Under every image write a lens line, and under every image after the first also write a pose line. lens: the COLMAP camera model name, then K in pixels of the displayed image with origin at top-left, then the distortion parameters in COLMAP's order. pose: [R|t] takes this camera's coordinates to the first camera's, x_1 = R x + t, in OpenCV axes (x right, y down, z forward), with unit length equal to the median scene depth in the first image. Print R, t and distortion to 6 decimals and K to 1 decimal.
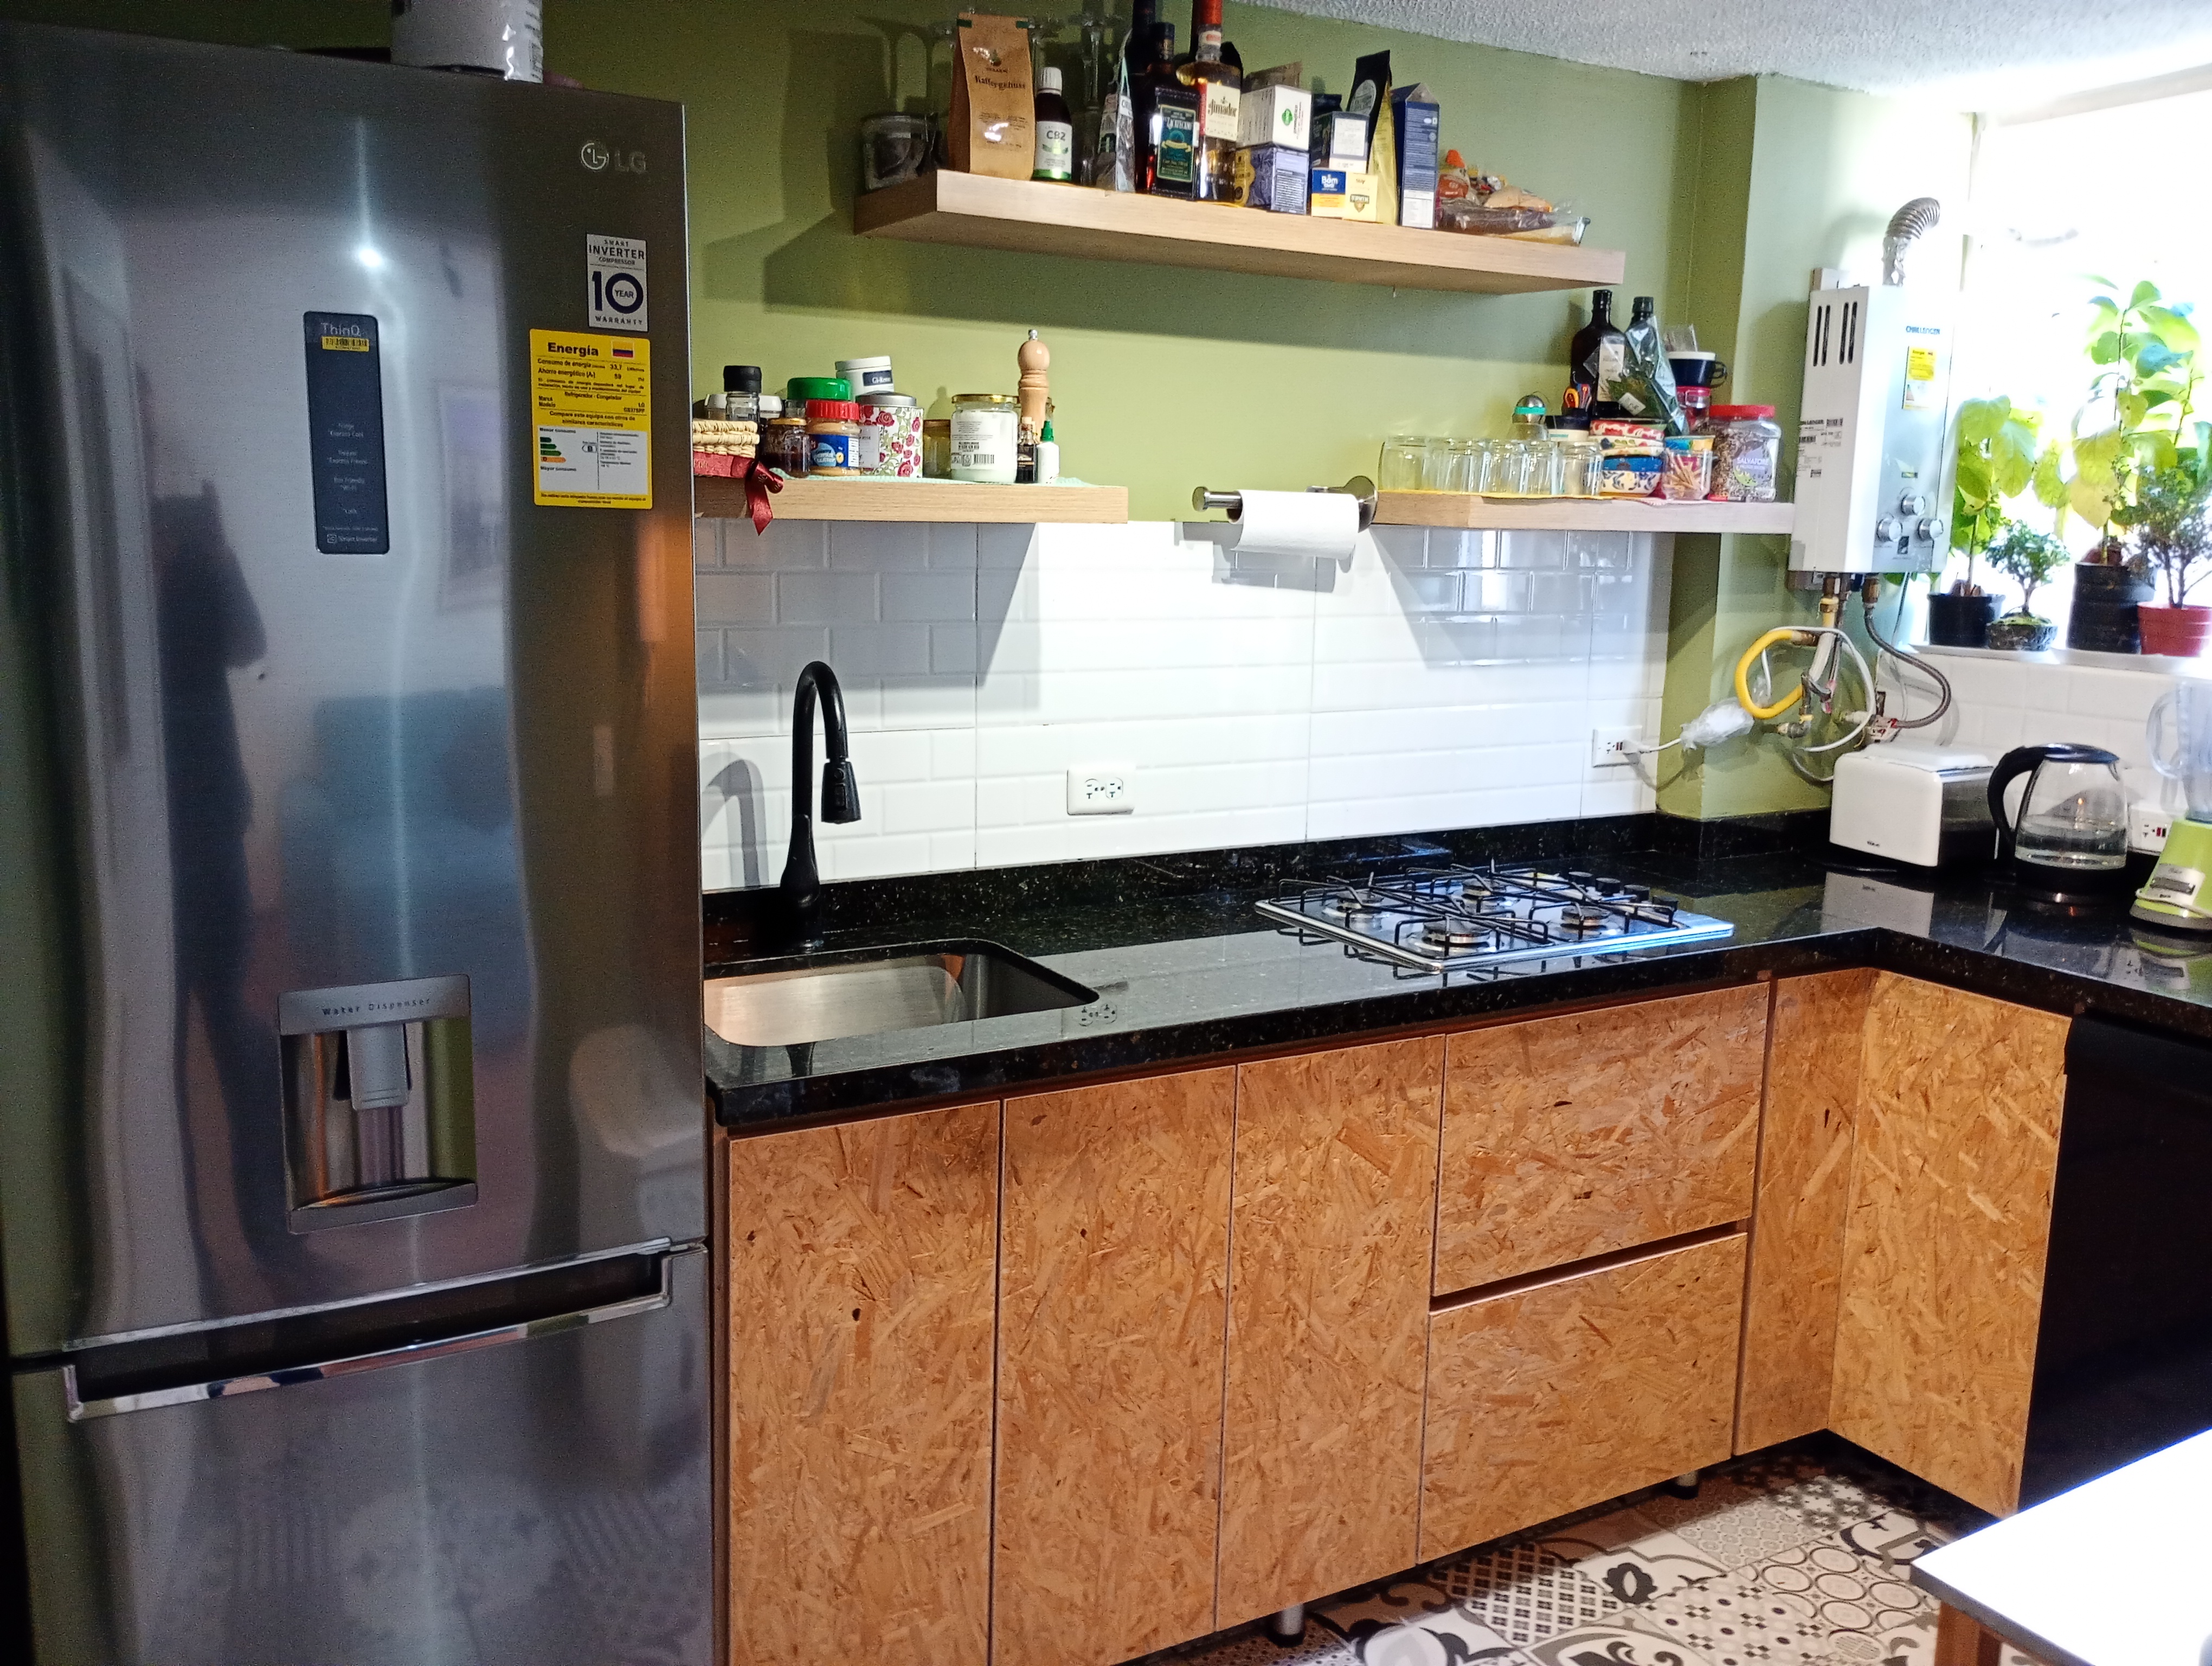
lens RADIAL K [[1852.6, 0, 1100.3], [0, 1852.6, 838.1], [0, 0, 1]] dist [0.037517, 0.004810]
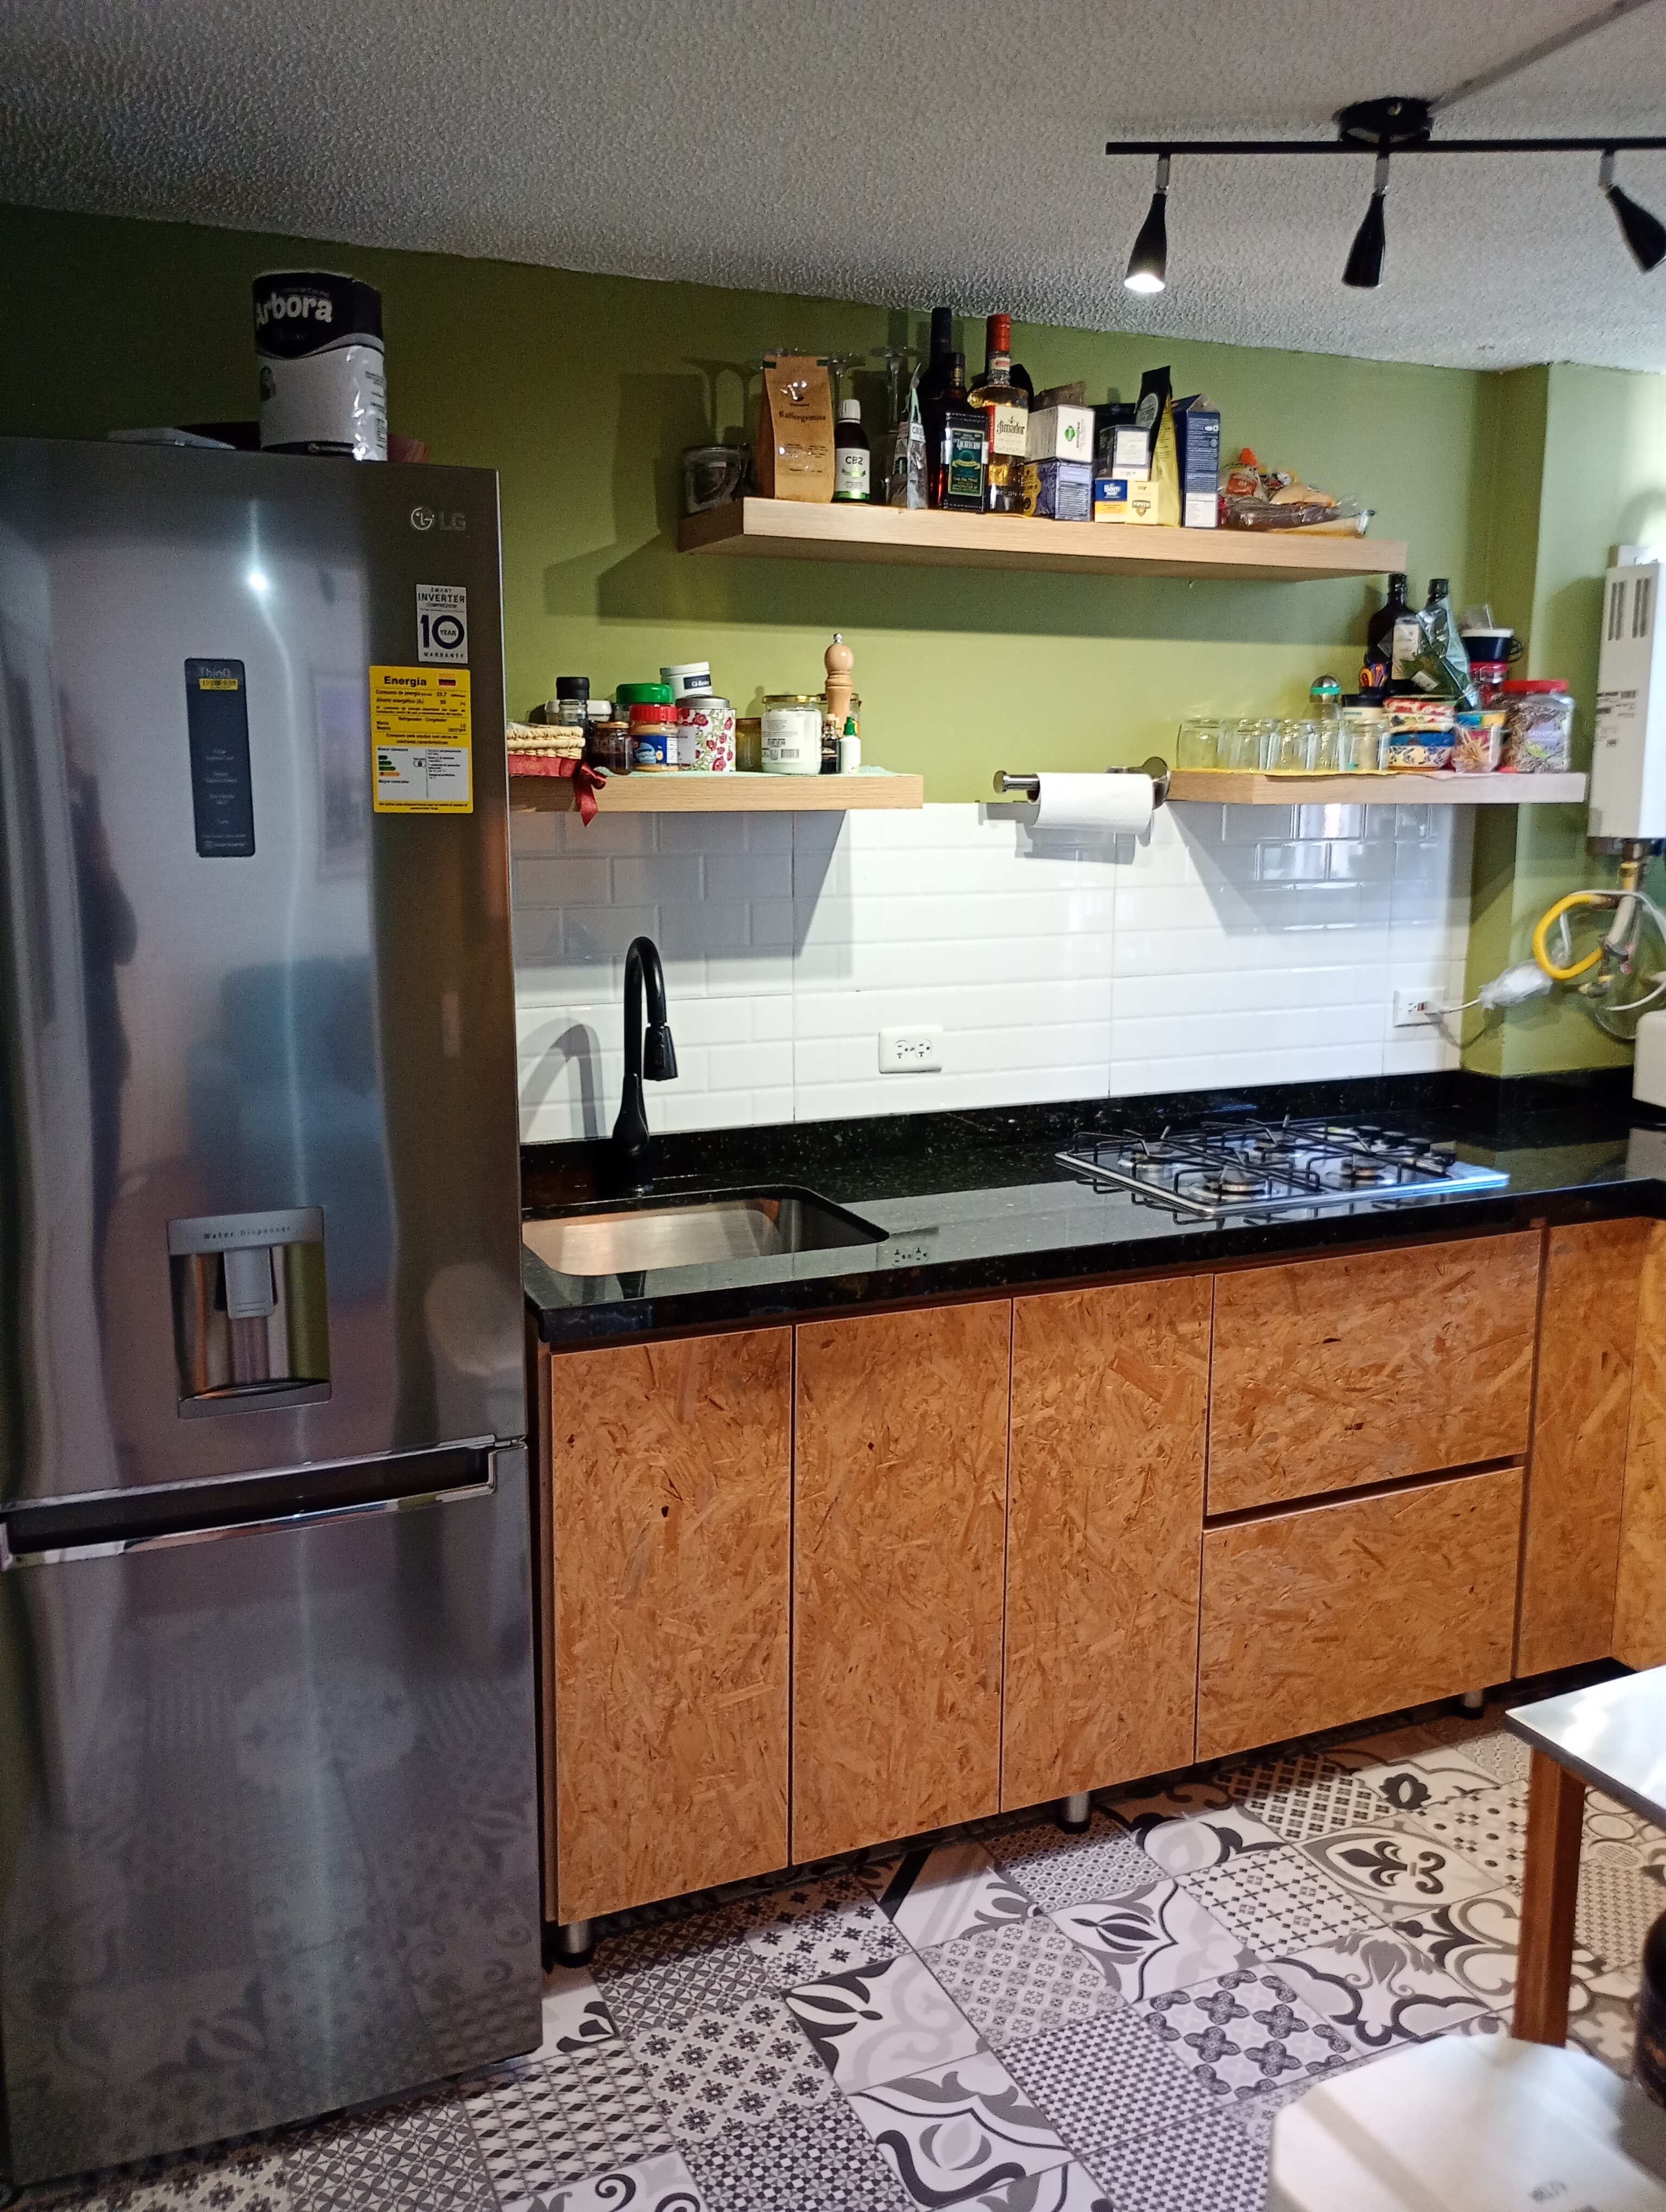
lens RADIAL K [[1852.6, 0, 833.0], [0, 1852.6, 1106.0], [0, 0, 1]] dist [0.037517, 0.004810]
pose [[0.995397, -0.000261, -0.095833, 0.064839], [0.000695, 0.999990, 0.004496, 0.002135], [0.095830, -0.004542, 0.995387, -0.098617]]
